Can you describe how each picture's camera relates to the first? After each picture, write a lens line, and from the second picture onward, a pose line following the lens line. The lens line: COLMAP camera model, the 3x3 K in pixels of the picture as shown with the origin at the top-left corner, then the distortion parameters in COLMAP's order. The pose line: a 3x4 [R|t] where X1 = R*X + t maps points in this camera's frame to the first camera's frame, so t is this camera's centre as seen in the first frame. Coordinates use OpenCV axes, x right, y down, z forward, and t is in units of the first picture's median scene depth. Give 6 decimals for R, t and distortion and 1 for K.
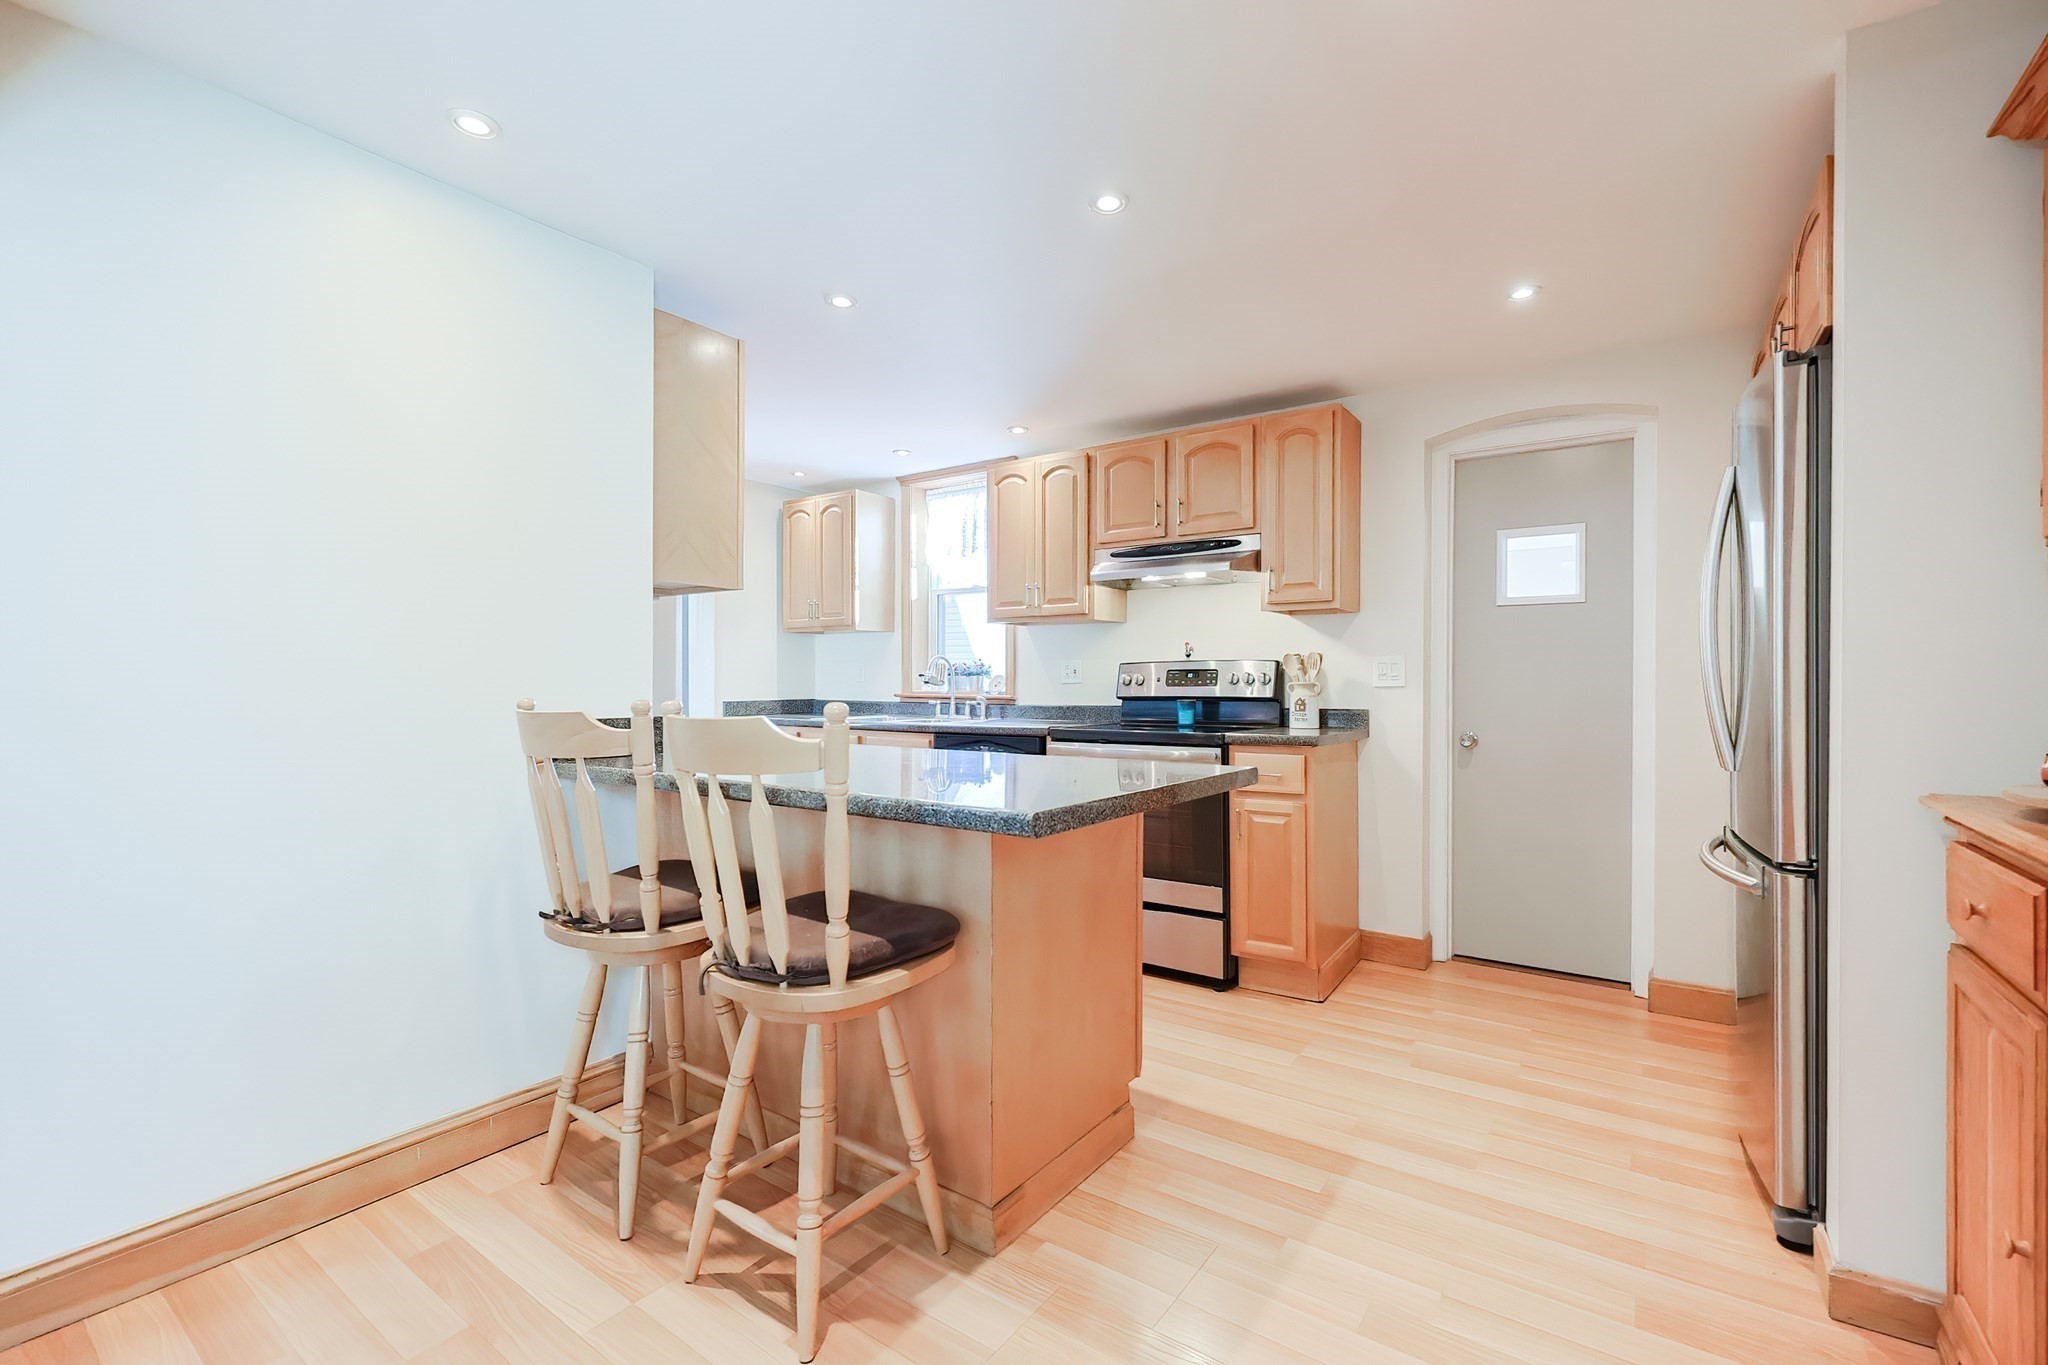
lens RADIAL K [[875.5, 0, 1031.8], [0, 875.5, 680.9], [0, 0, 1]] dist [0.007363, 0.000109]
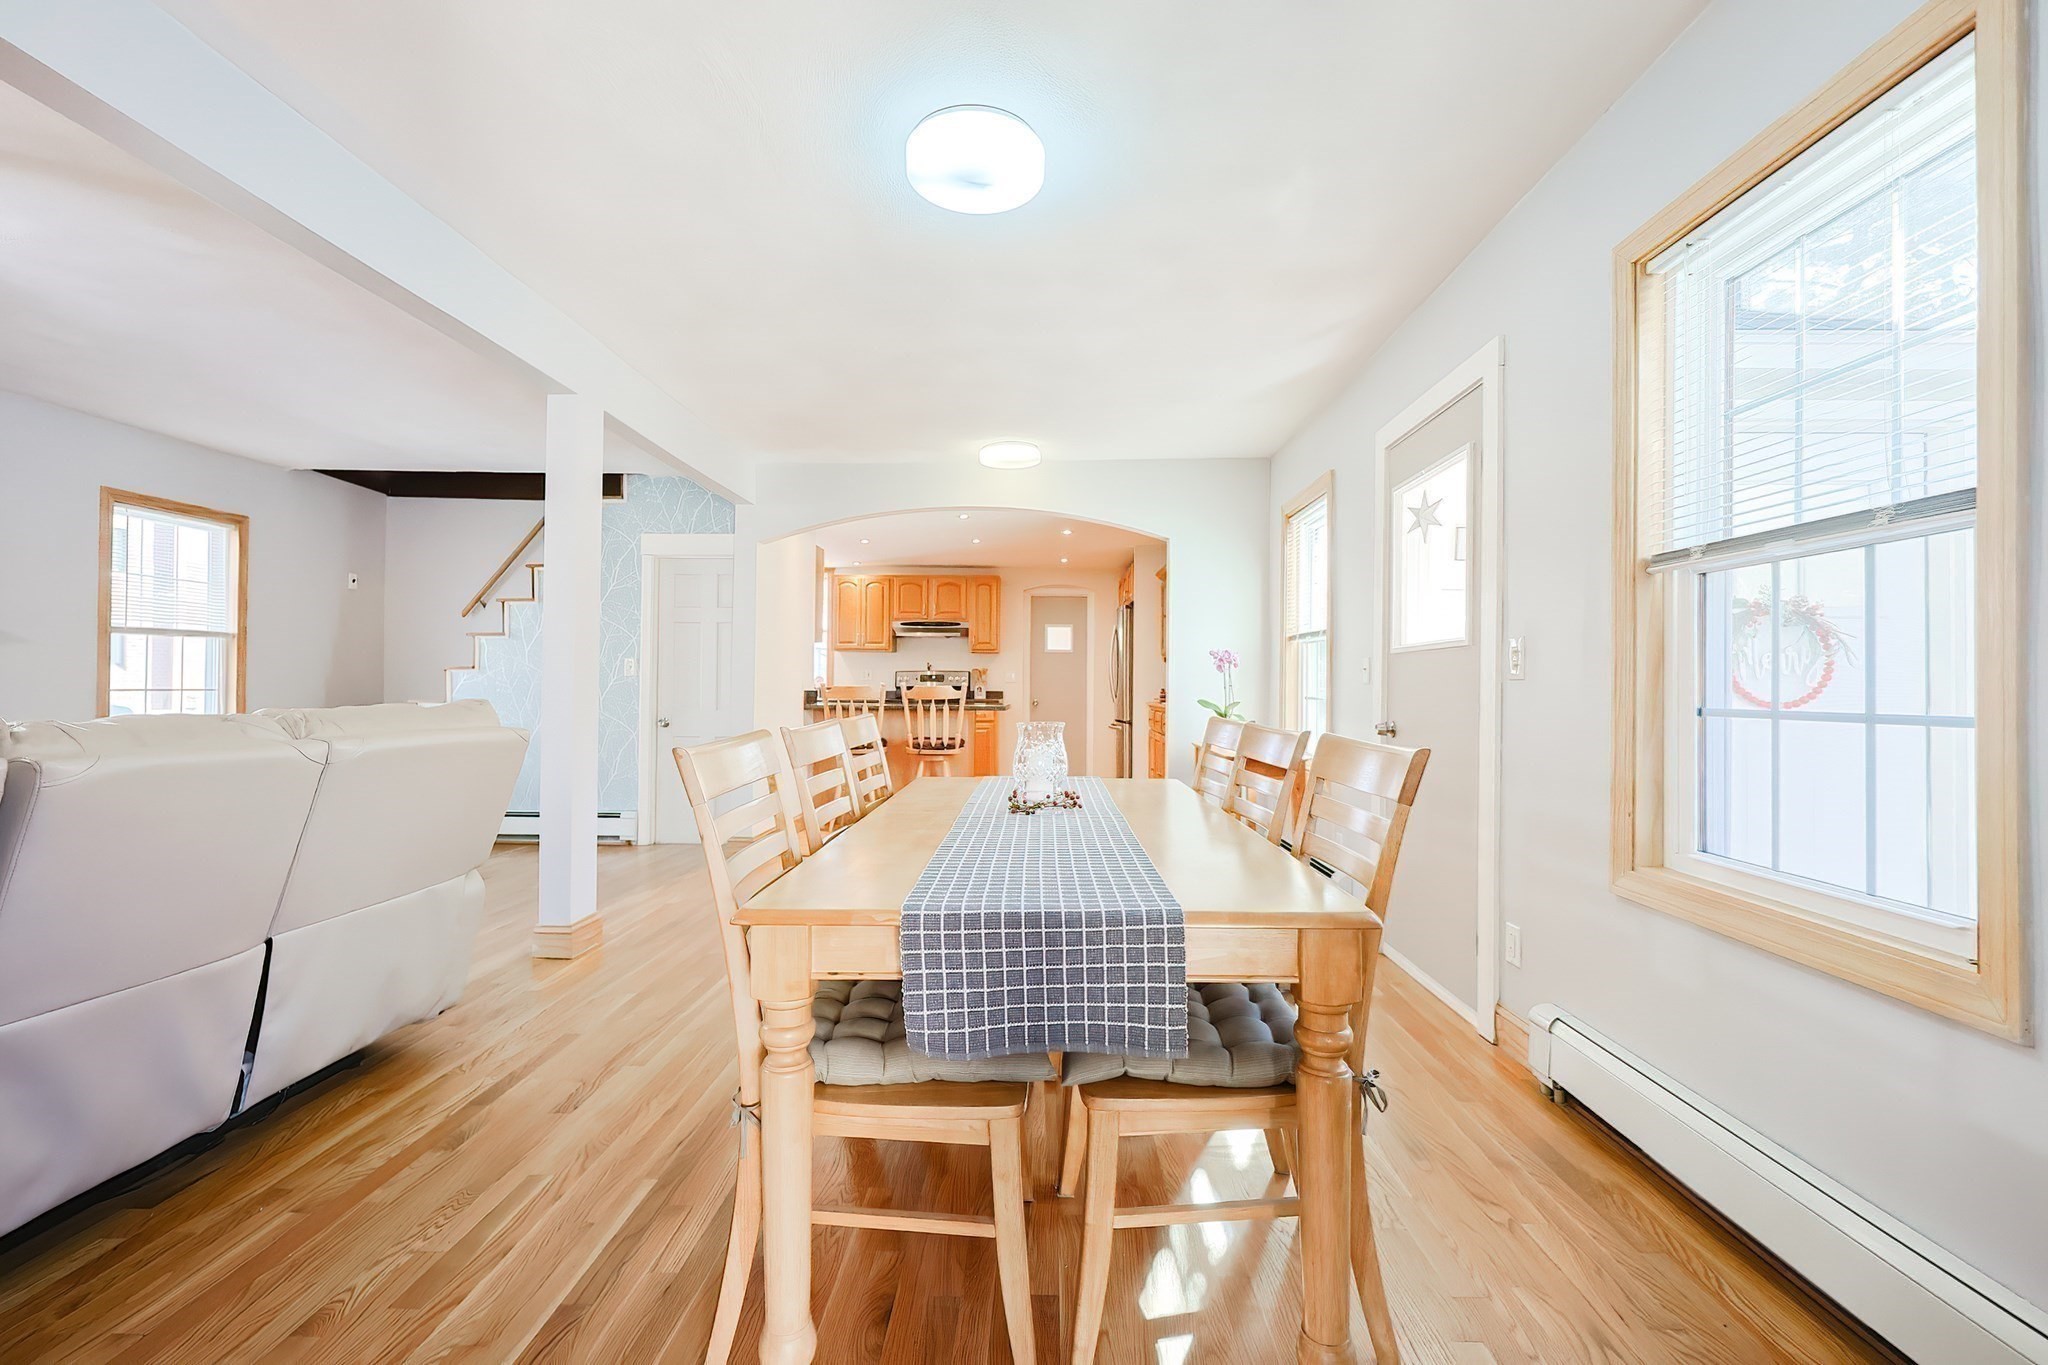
lens RADIAL K [[888.2, 0, 1028.7], [0, 888.2, 681.2], [0, 0, 1]] dist [-0.001471, 0.000267]
pose [[0.824854, 0.006582, 0.565307, -1.030614], [-0.004548, 0.999977, -0.005006, 0.016488], [-0.565327, 0.001558, 0.824865, -1.198635]]
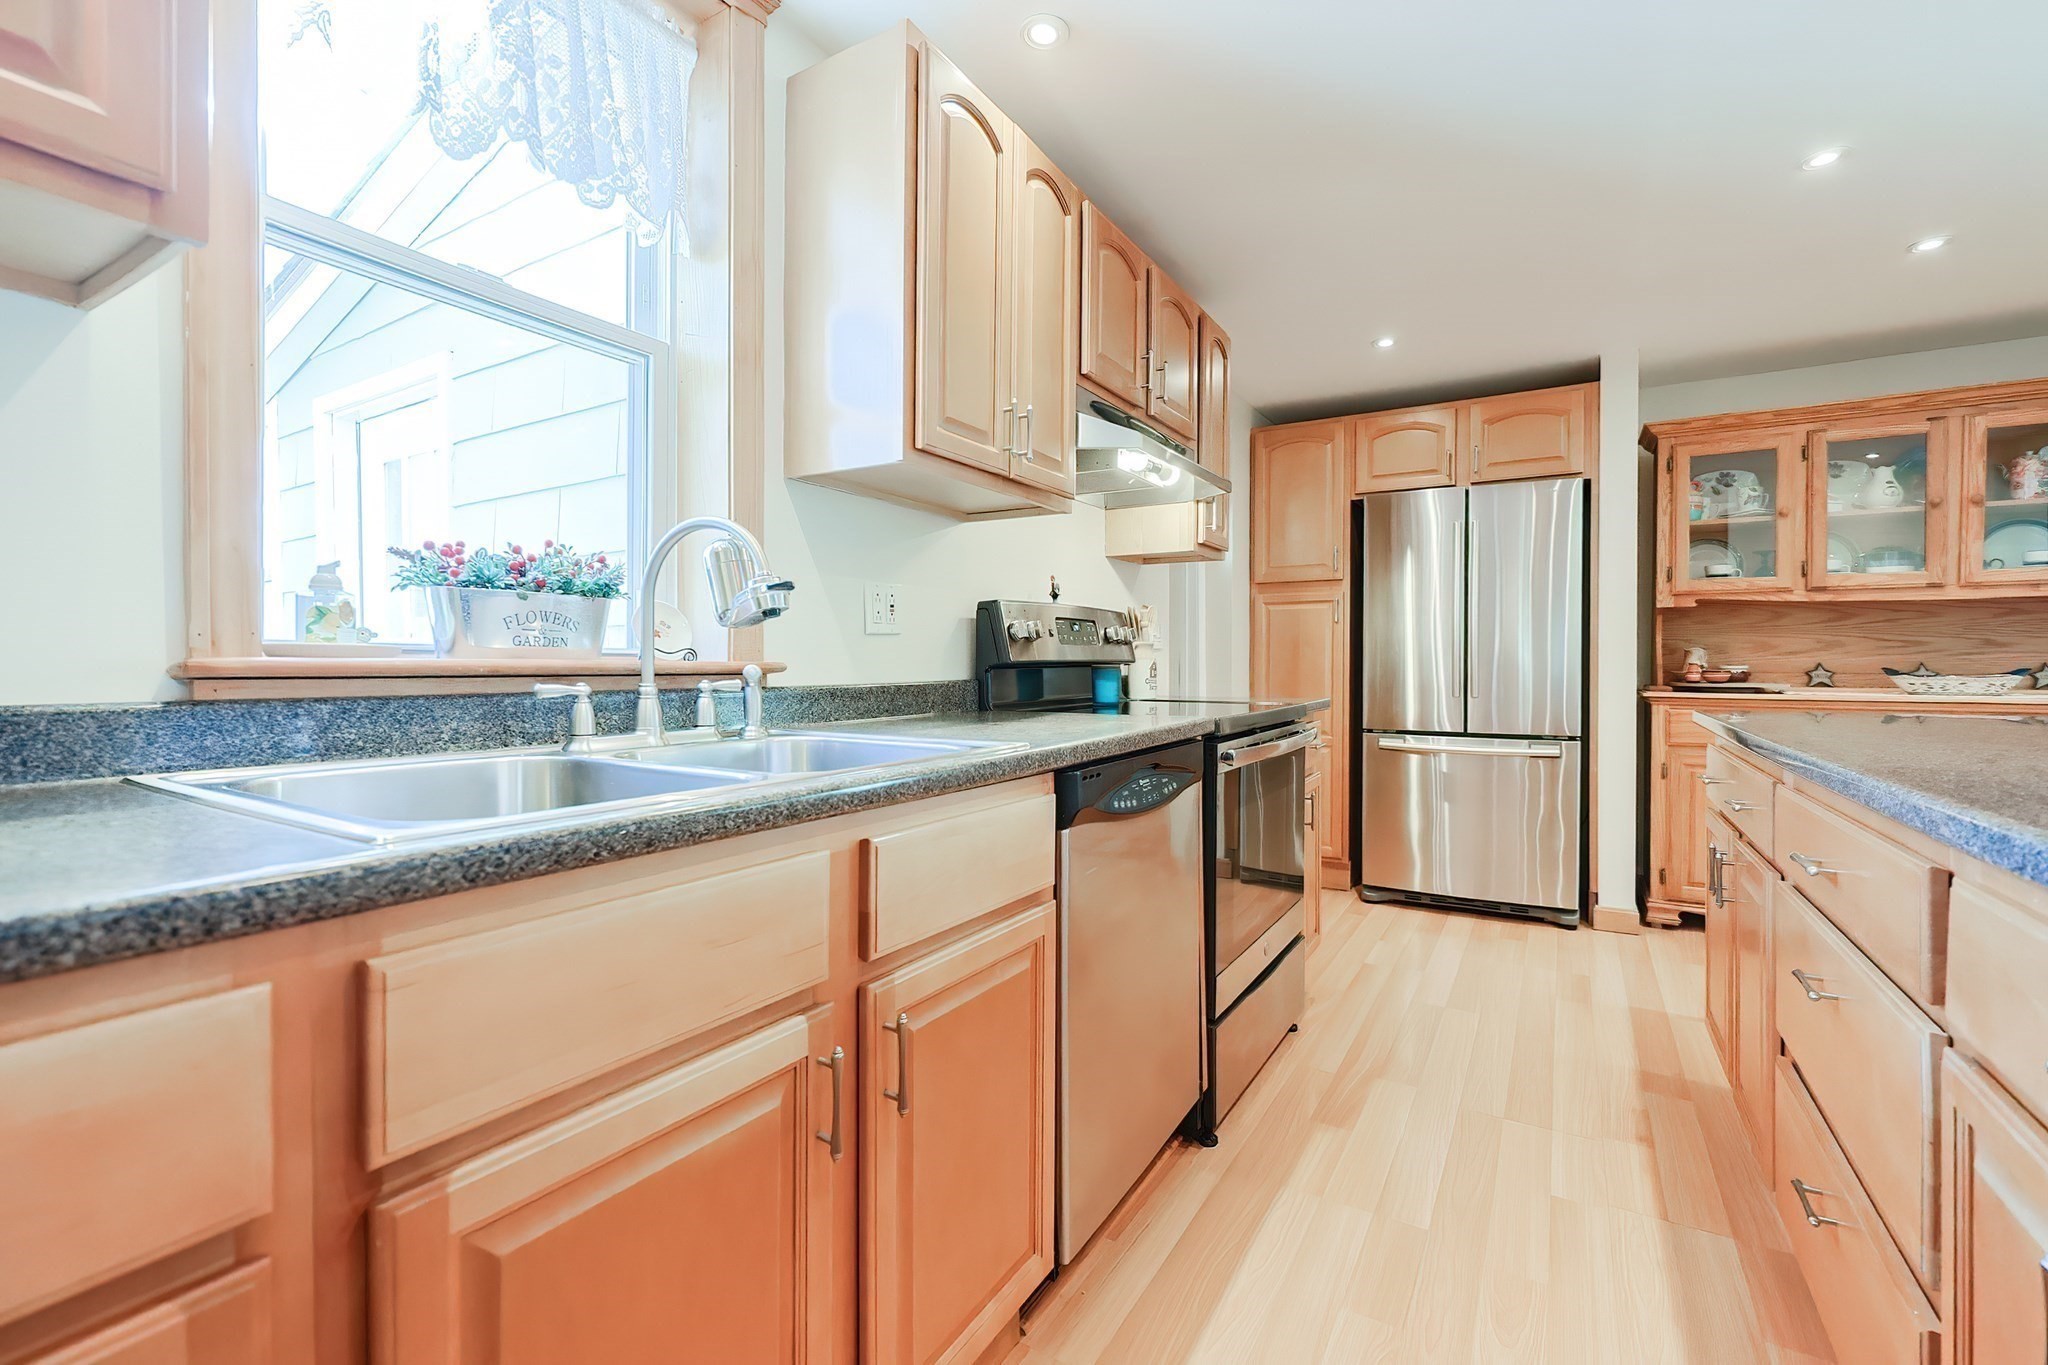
lens RADIAL K [[877.3, 0, 1029.7], [0, 877.3, 676.4], [0, 0, 1]] dist [0.000262, -0.000898]
pose [[-0.077290, -0.015092, 0.996894, -0.507049], [-0.000453, 0.999886, 0.015102, 0.021483], [-0.997009, 0.000716, -0.077288, 1.190065]]
